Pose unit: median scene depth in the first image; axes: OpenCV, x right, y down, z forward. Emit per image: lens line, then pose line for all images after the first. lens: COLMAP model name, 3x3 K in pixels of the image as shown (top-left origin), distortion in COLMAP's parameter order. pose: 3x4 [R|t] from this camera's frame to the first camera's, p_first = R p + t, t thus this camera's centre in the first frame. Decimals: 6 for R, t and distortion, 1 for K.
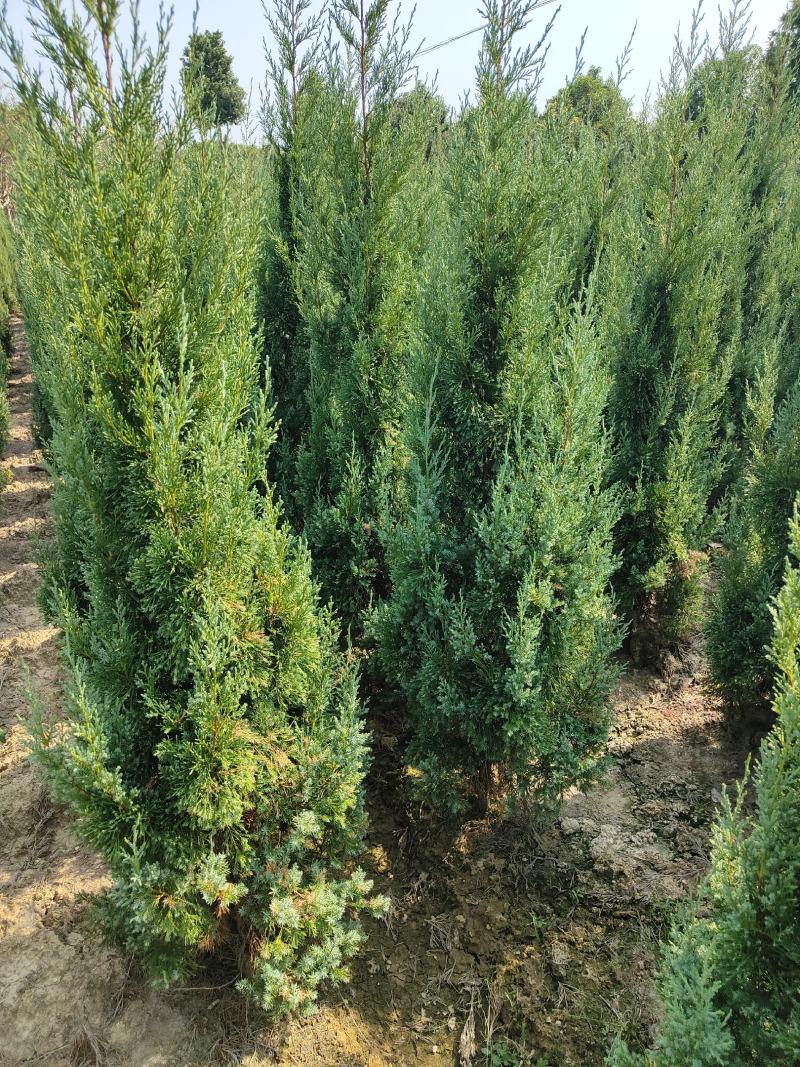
lens RADIAL K [[730.5, 0, 401.5], [0, 730.5, 548.7], [0, 0, 1]] dist [0.001295, 0.002776]
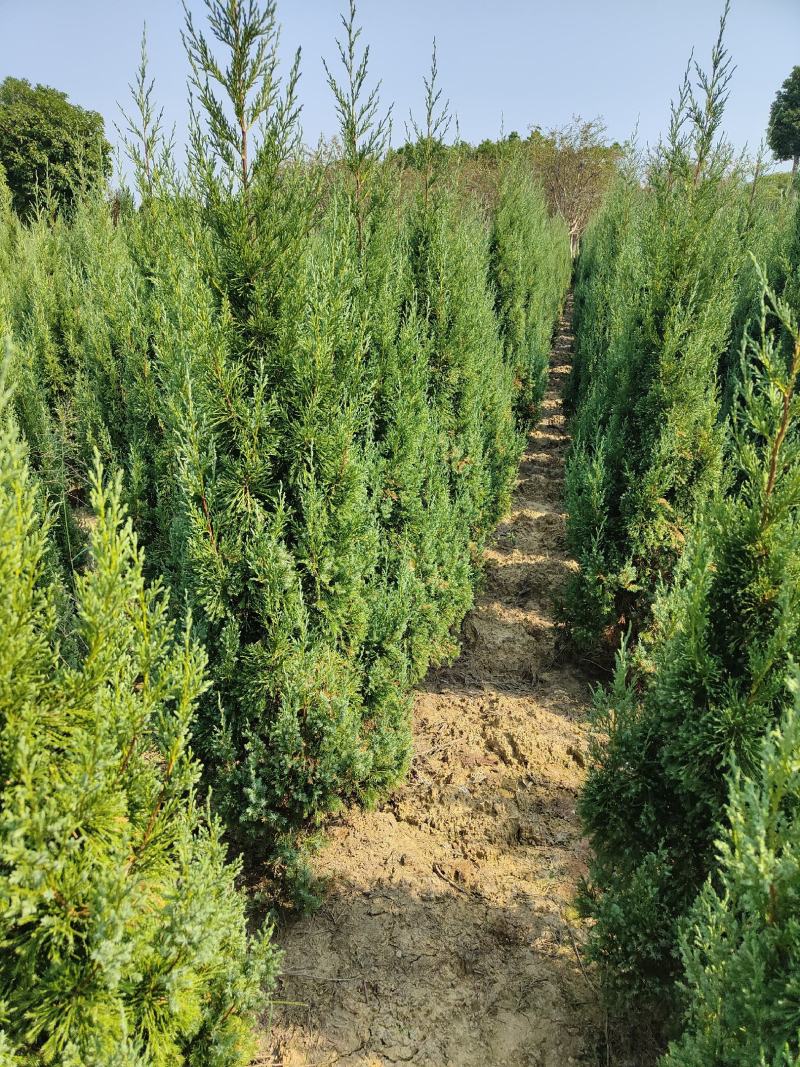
lens RADIAL K [[762.8, 0, 410.9], [0, 762.8, 534.4], [0, 0, 1]] dist [0.003323, 0.008792]
pose [[0.800883, 0.251215, -0.543578, 0.098482], [-0.286900, 0.957754, 0.019921, 0.133194], [0.525618, 0.139998, 0.839122, -0.280544]]
